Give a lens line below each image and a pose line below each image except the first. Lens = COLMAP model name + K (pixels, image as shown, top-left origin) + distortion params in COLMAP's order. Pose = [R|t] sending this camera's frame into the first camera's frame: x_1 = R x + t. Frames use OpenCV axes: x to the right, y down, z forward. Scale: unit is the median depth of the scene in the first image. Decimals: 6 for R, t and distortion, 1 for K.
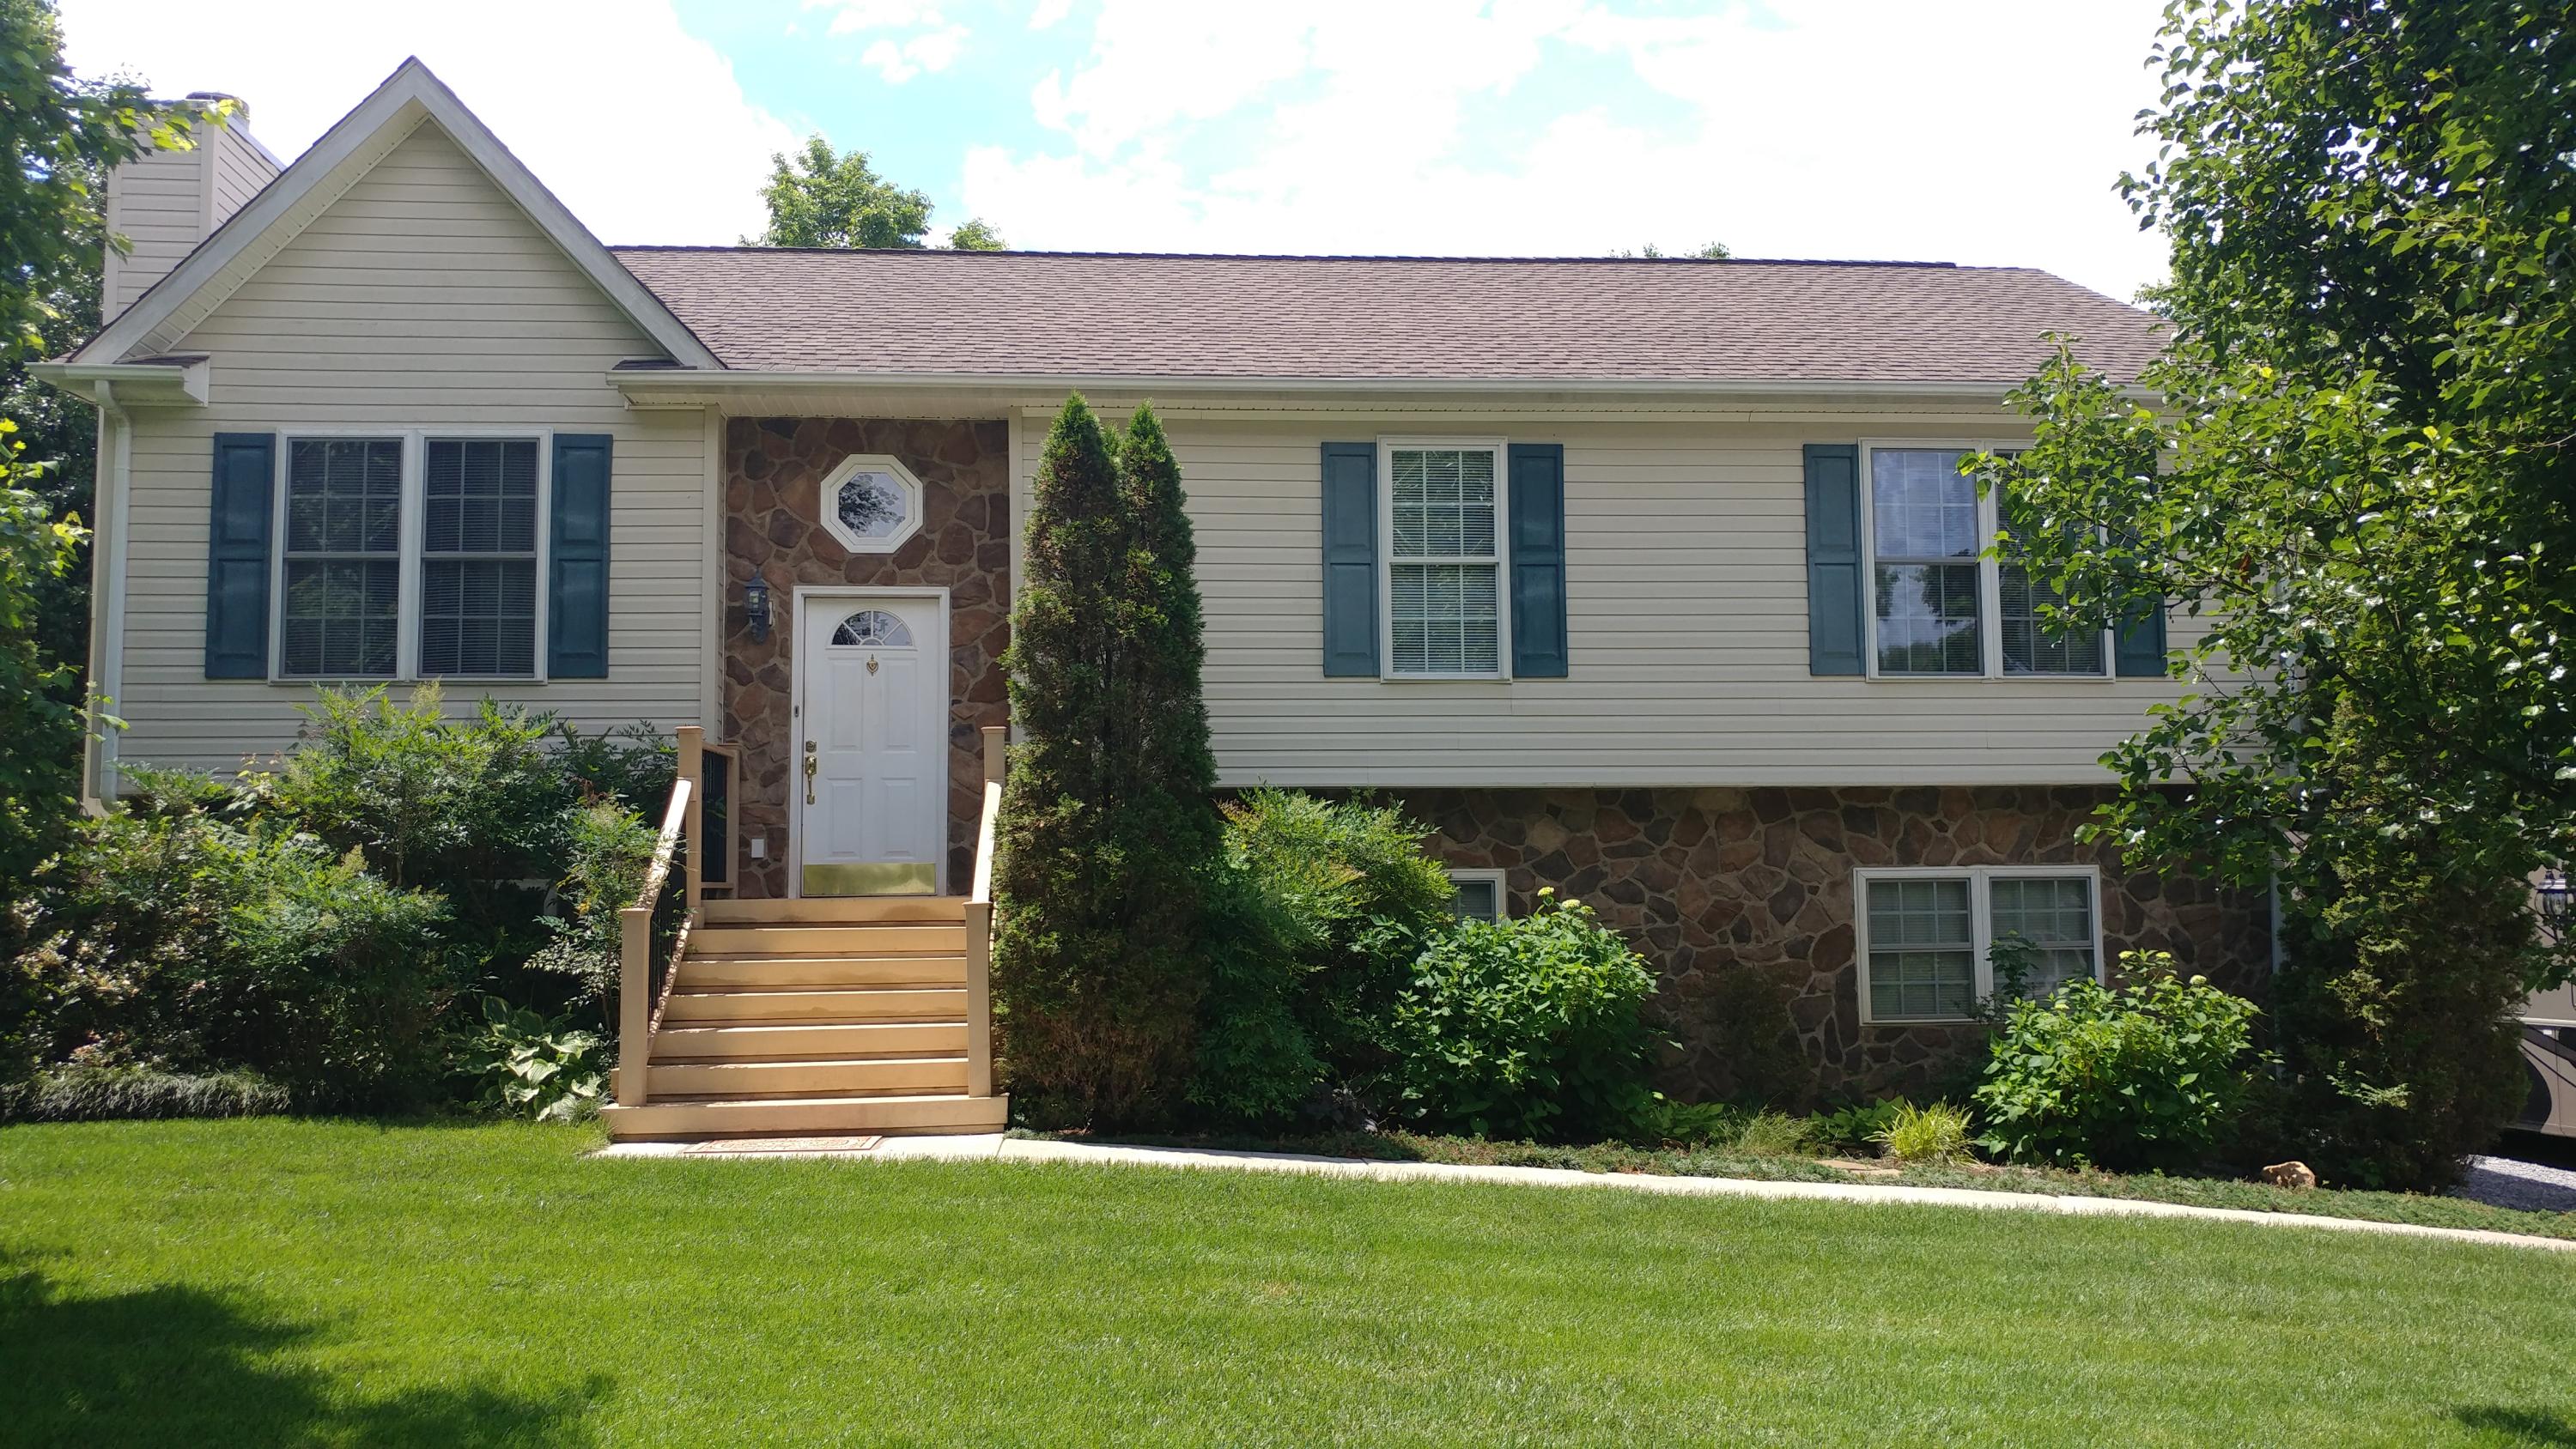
lens RADIAL K [[2435.2, 0, 1417.8], [0, 2435.2, 703.7], [0, 0, 1]] dist [0.049501, -0.256455]
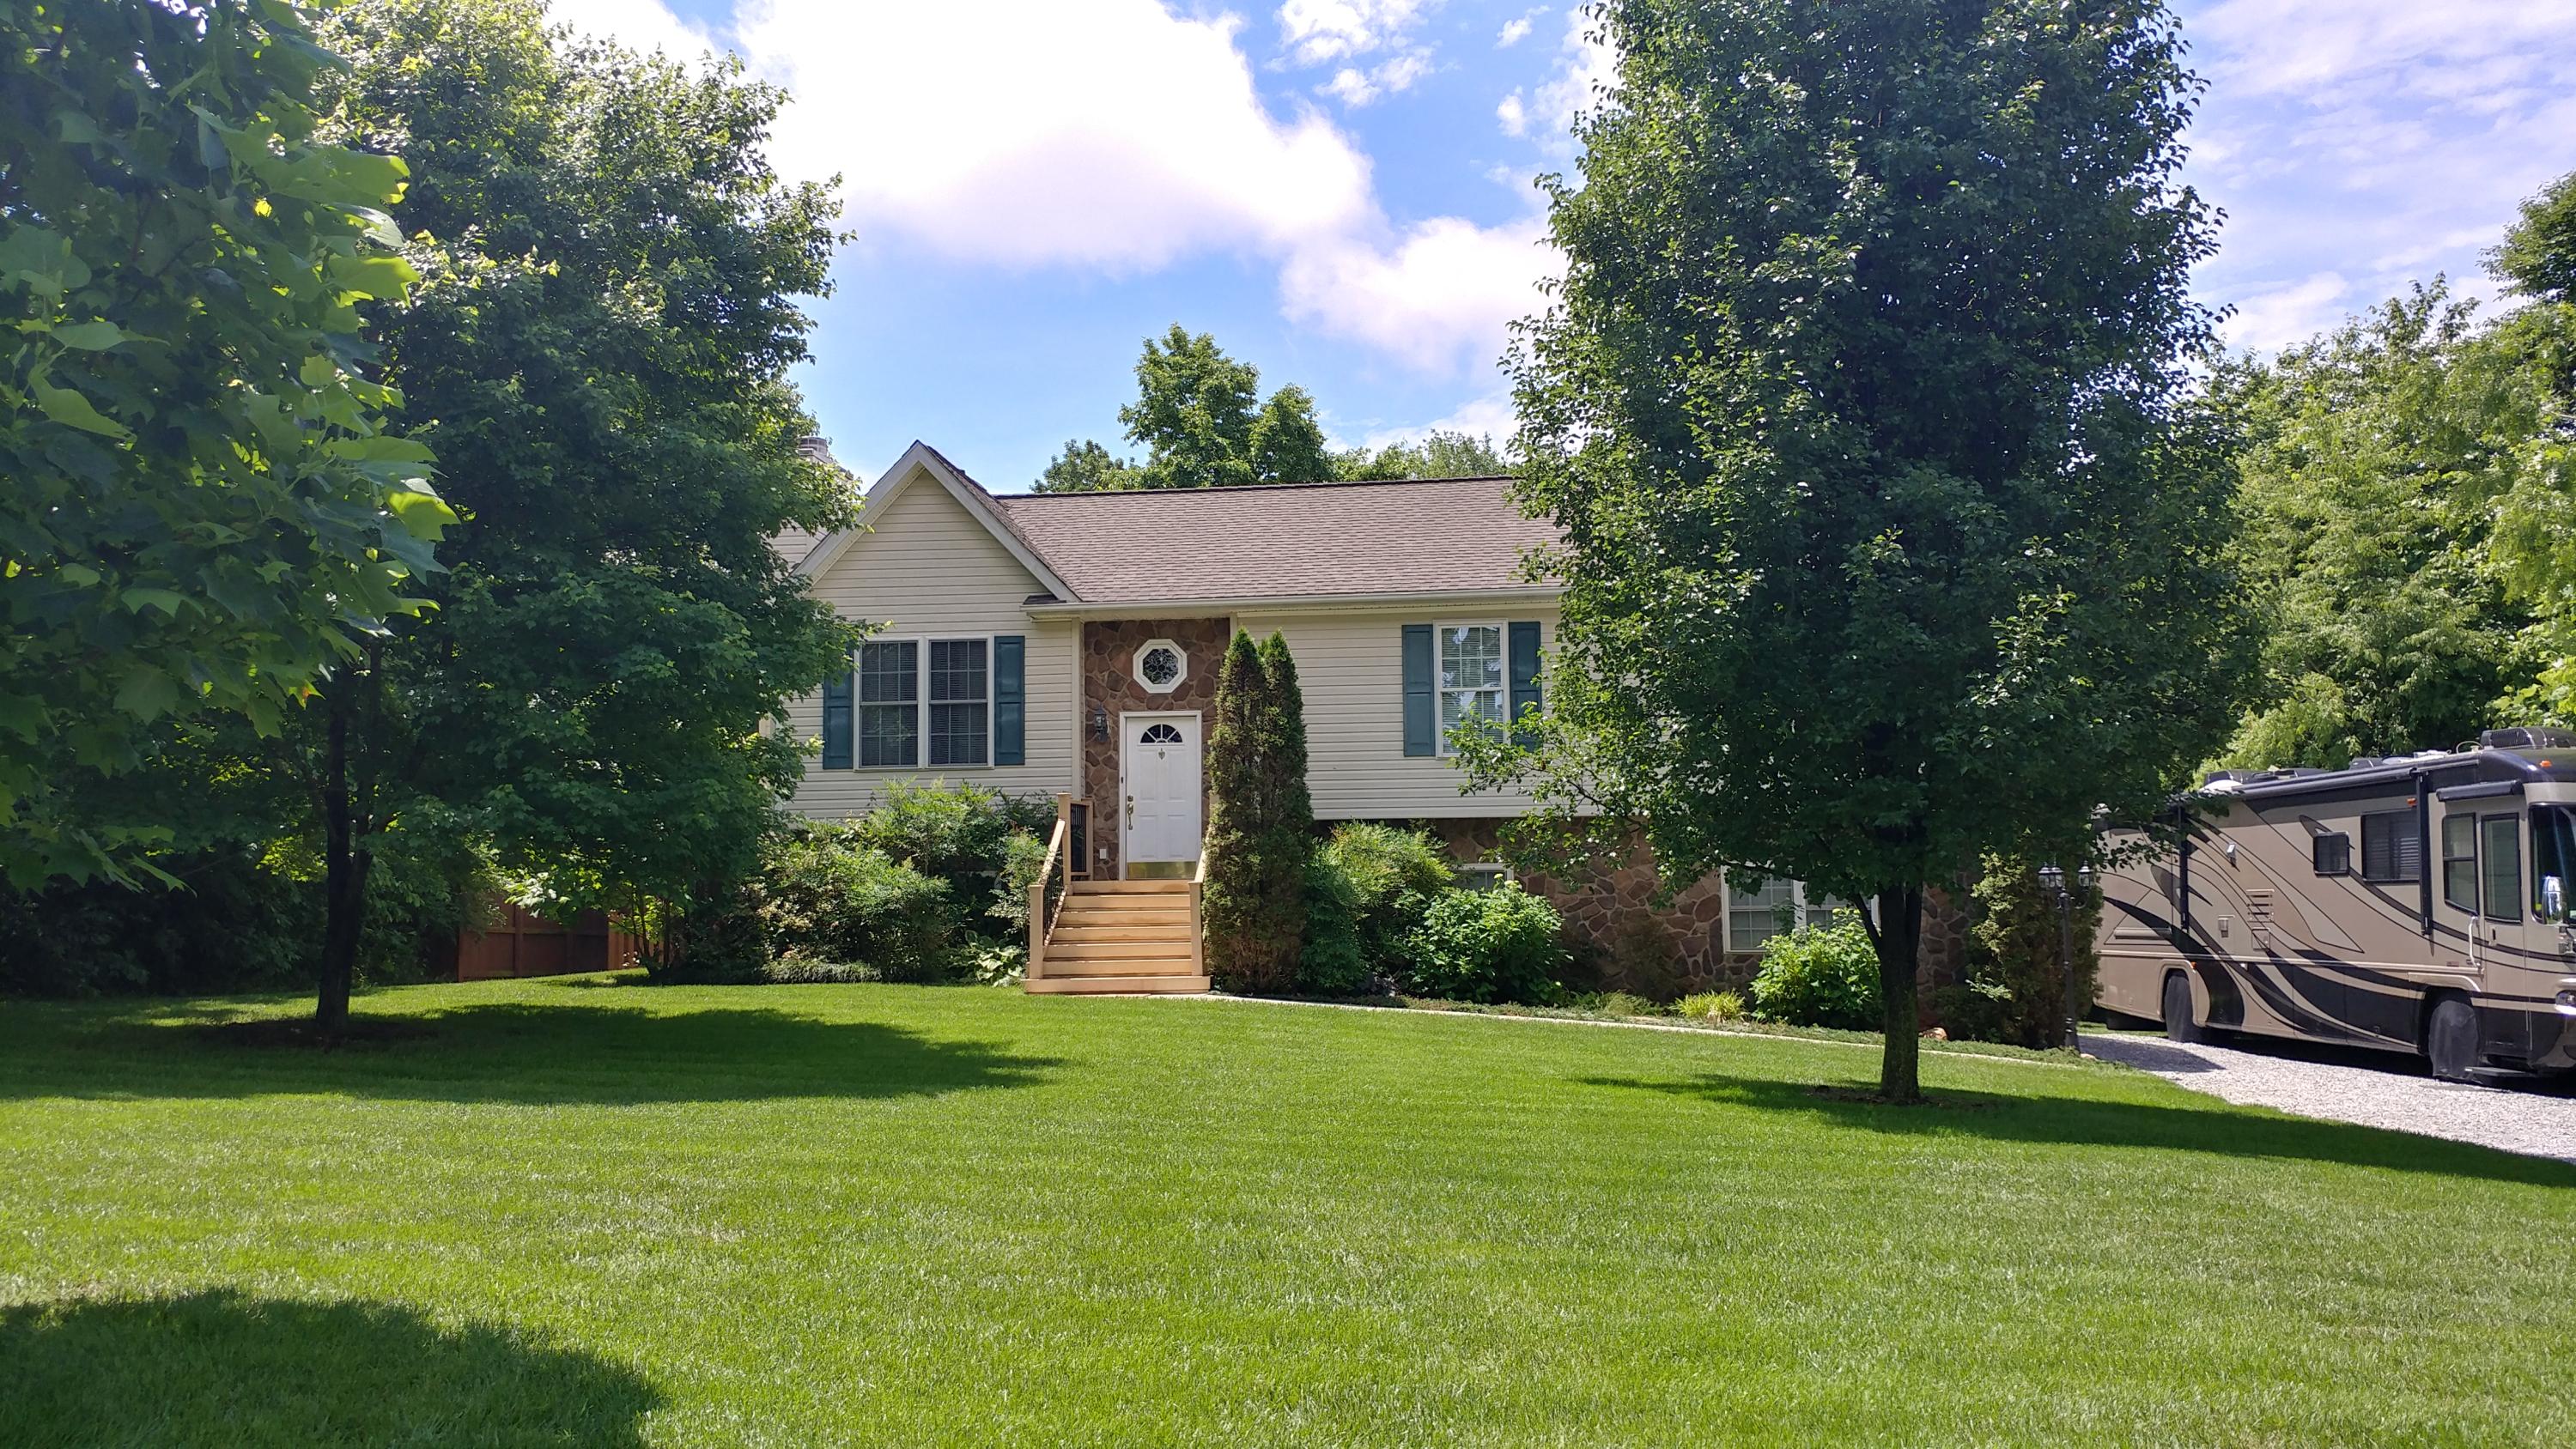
lens RADIAL K [[2074.3, 0, 1288.0], [0, 2074.3, 724.5], [0, 0, 1]] dist [0.093068, -0.182657]
pose [[0.979060, -0.018966, -0.202686, 0.195703], [0.019835, 0.999801, 0.002257, -0.041374], [0.202603, -0.006230, 0.979241, -0.537130]]
